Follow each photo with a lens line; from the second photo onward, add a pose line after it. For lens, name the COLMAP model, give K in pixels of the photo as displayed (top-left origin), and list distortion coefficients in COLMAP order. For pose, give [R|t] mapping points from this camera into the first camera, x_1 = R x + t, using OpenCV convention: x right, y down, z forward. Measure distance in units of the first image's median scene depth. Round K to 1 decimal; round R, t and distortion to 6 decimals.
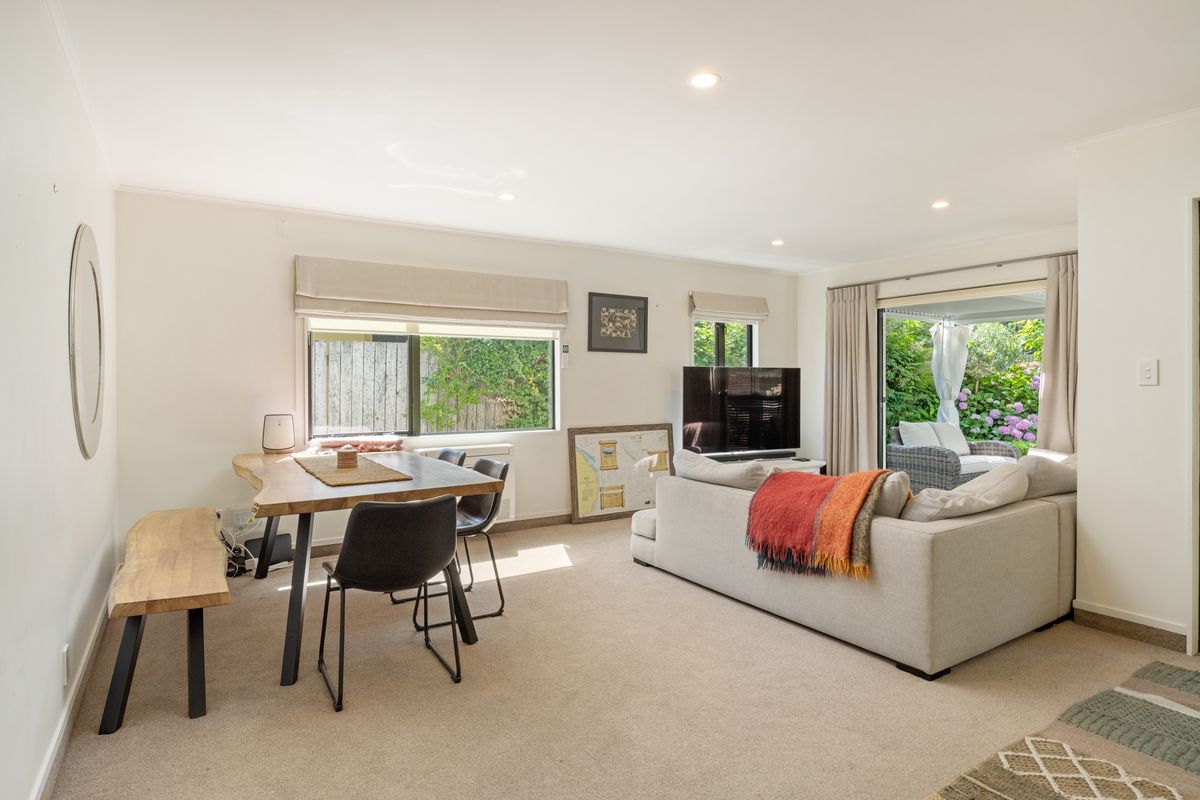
lens RADIAL K [[662.2, 0, 593.1], [0, 662.2, 391.2], [0, 0, 1]] dist [0.000180, -0.002789]
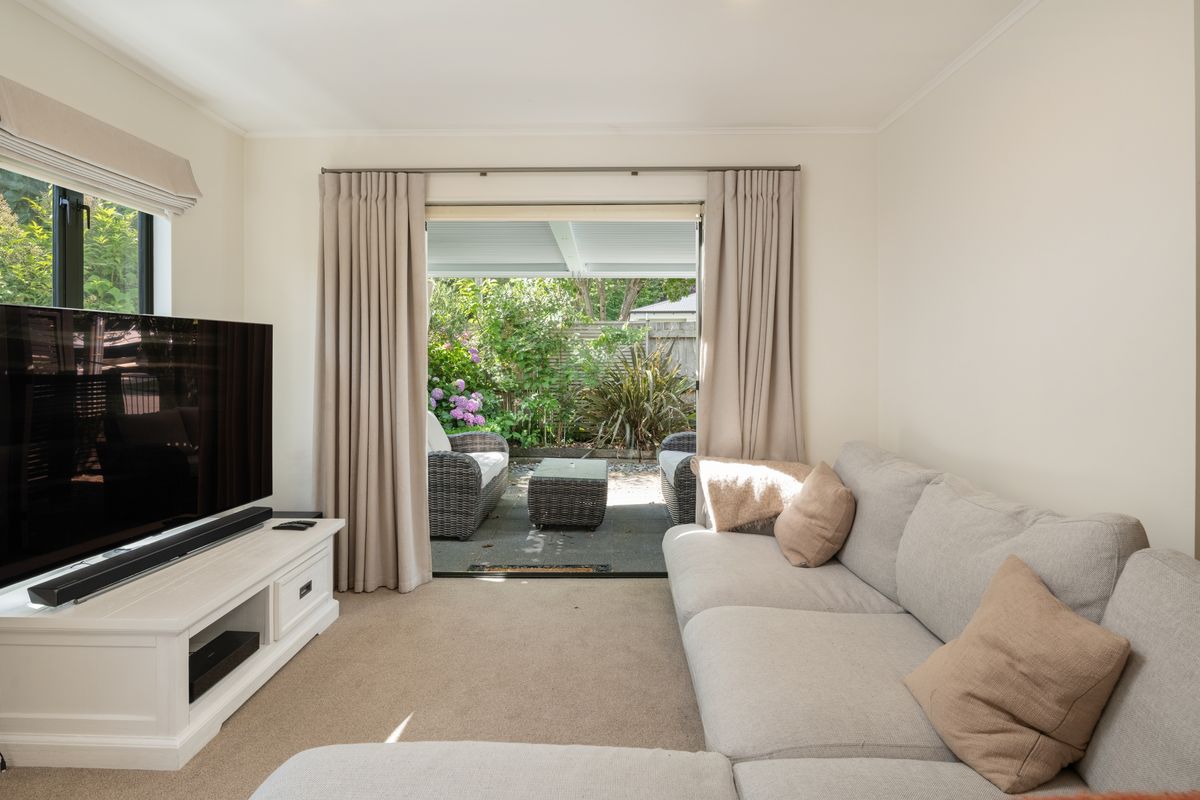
lens RADIAL K [[662.2, 0, 599.8], [0, 662.2, 339.0], [0, 0, 1]] dist [0.000180, -0.002789]
pose [[0.561330, 0.025523, 0.827198, 0.040541], [0.005557, 0.999386, -0.034606, -0.004487], [-0.827573, 0.024022, 0.560843, 0.398478]]
